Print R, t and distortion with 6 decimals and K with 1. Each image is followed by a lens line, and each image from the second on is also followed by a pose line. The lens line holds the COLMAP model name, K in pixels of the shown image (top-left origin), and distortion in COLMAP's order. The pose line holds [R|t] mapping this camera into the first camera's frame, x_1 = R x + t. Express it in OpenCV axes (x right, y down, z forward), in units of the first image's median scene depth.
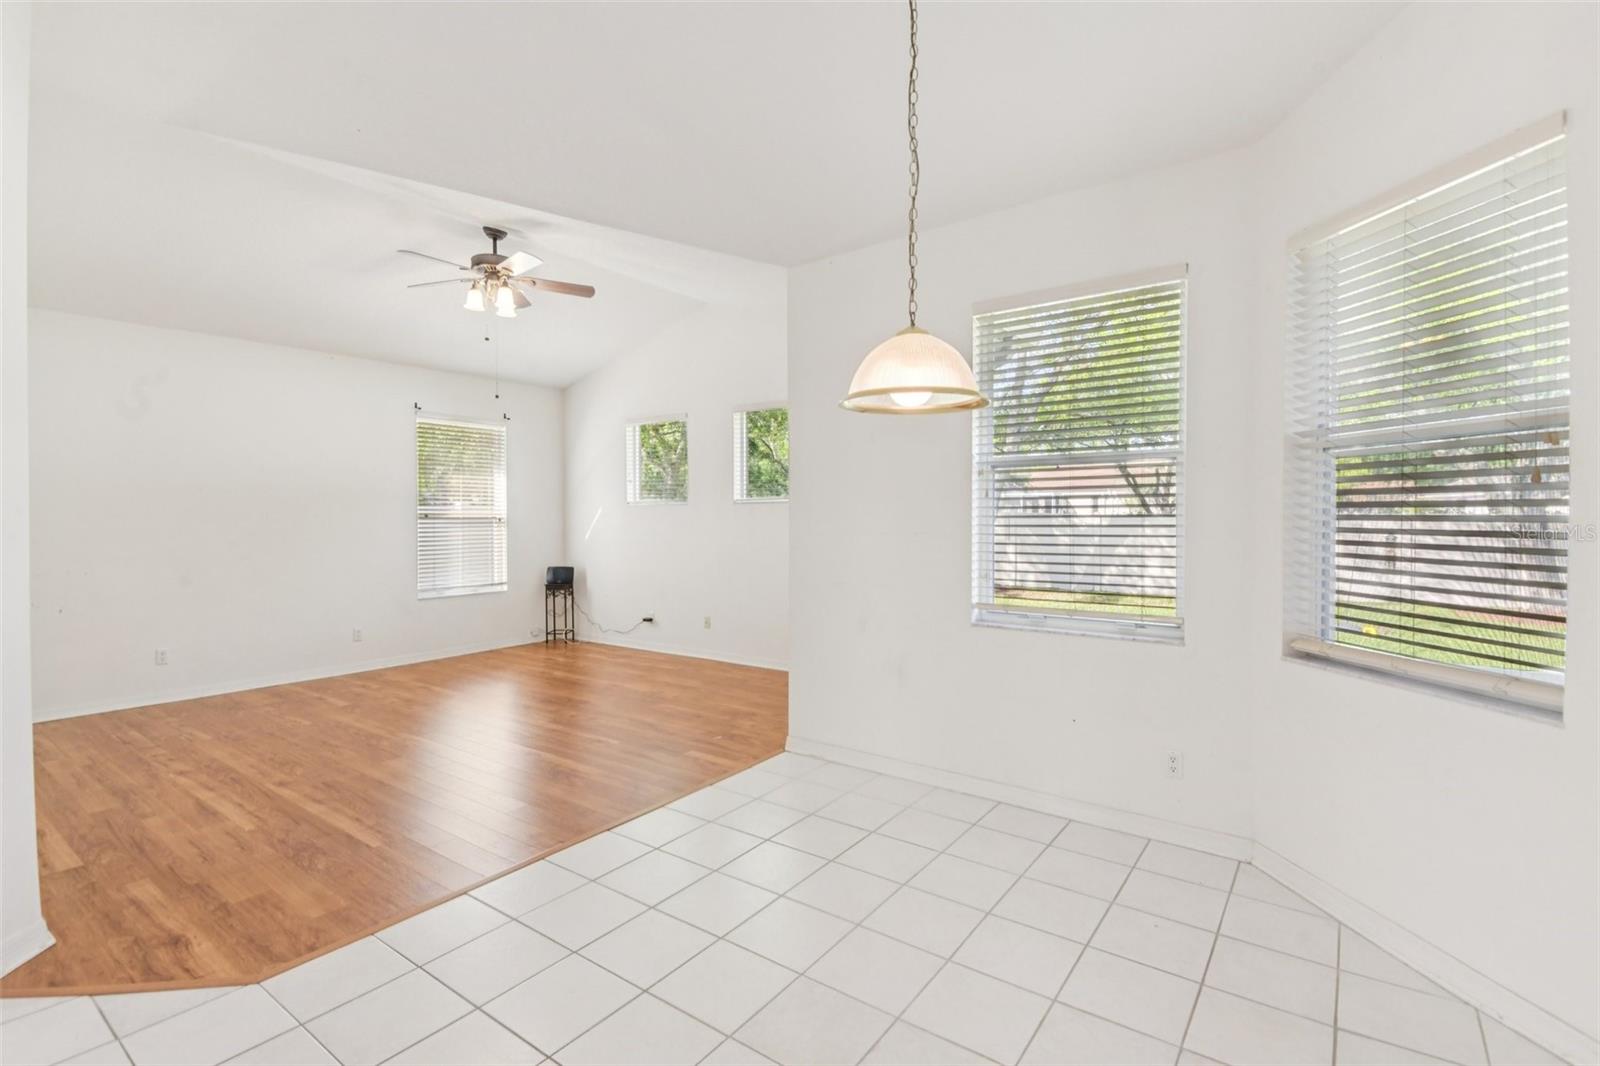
lens RADIAL K [[756.9, 0, 848.0], [0, 756.9, 524.8], [0, 0, 1]] dist [0.001067, -0.011125]
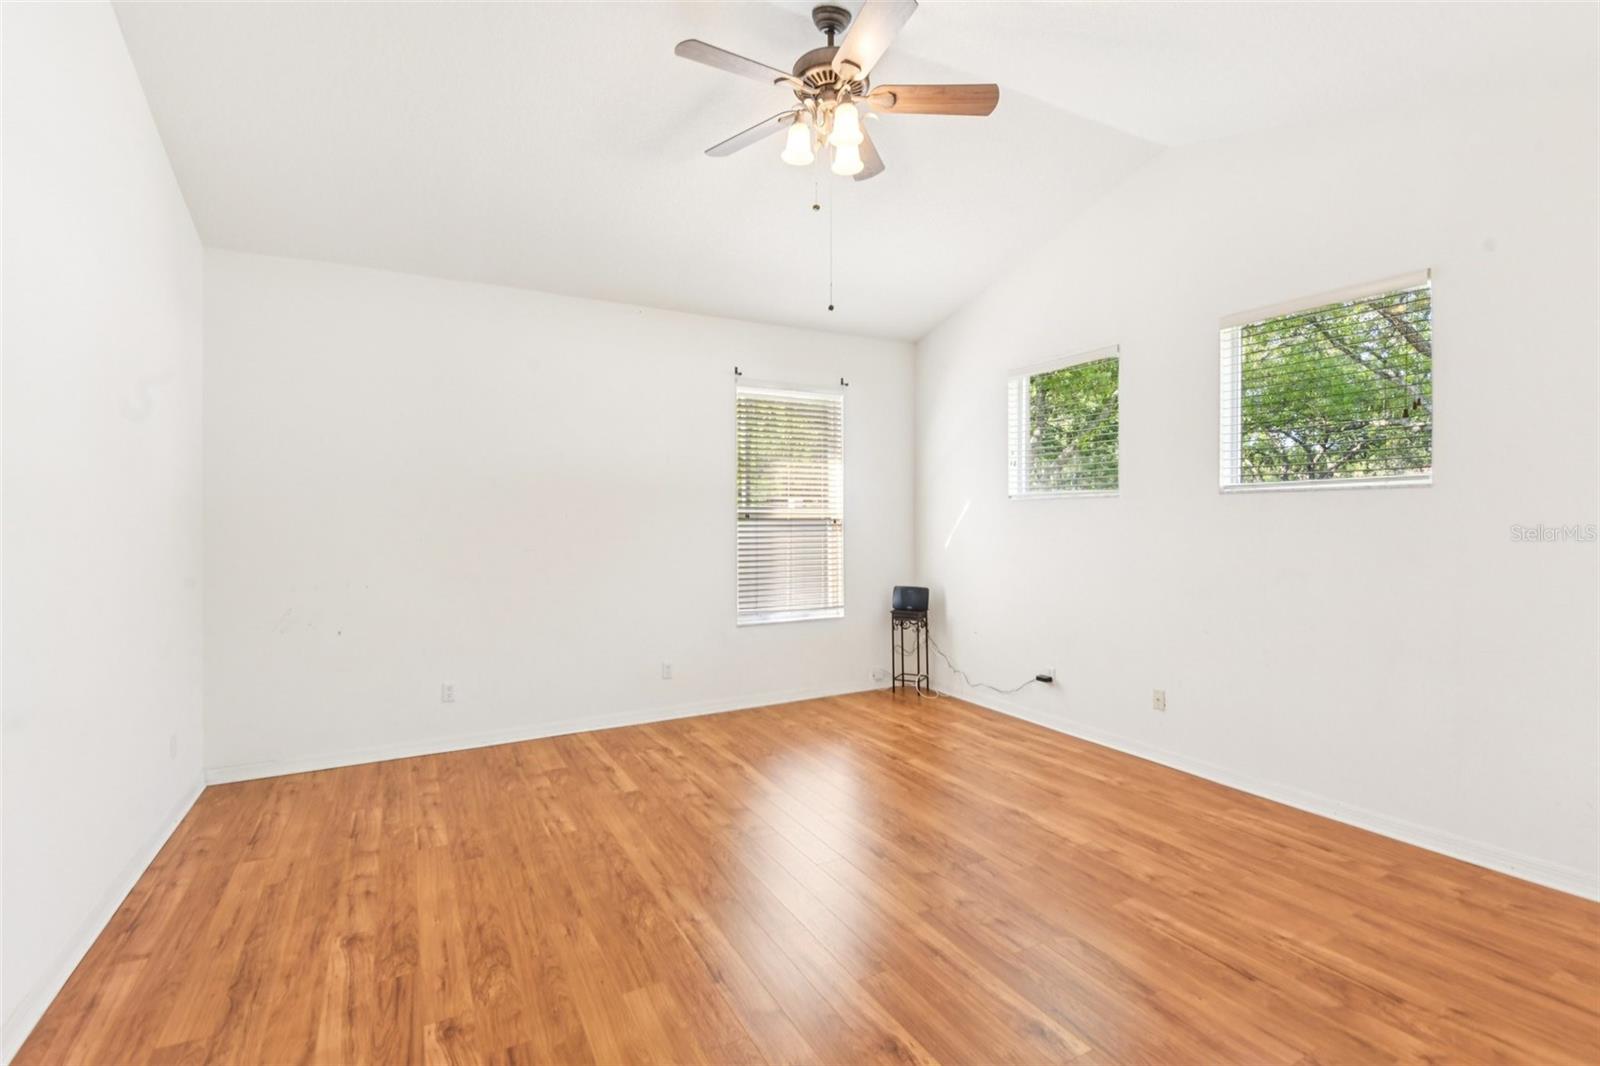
lens RADIAL K [[756.9, 0, 806.8], [0, 756.9, 527.7], [0, 0, 1]] dist [0.001067, -0.011125]
pose [[0.892191, 0.006677, -0.451608, -0.158847], [-0.005700, 0.999978, 0.003522, -0.003731], [0.451621, -0.000568, 0.892209, 0.344222]]
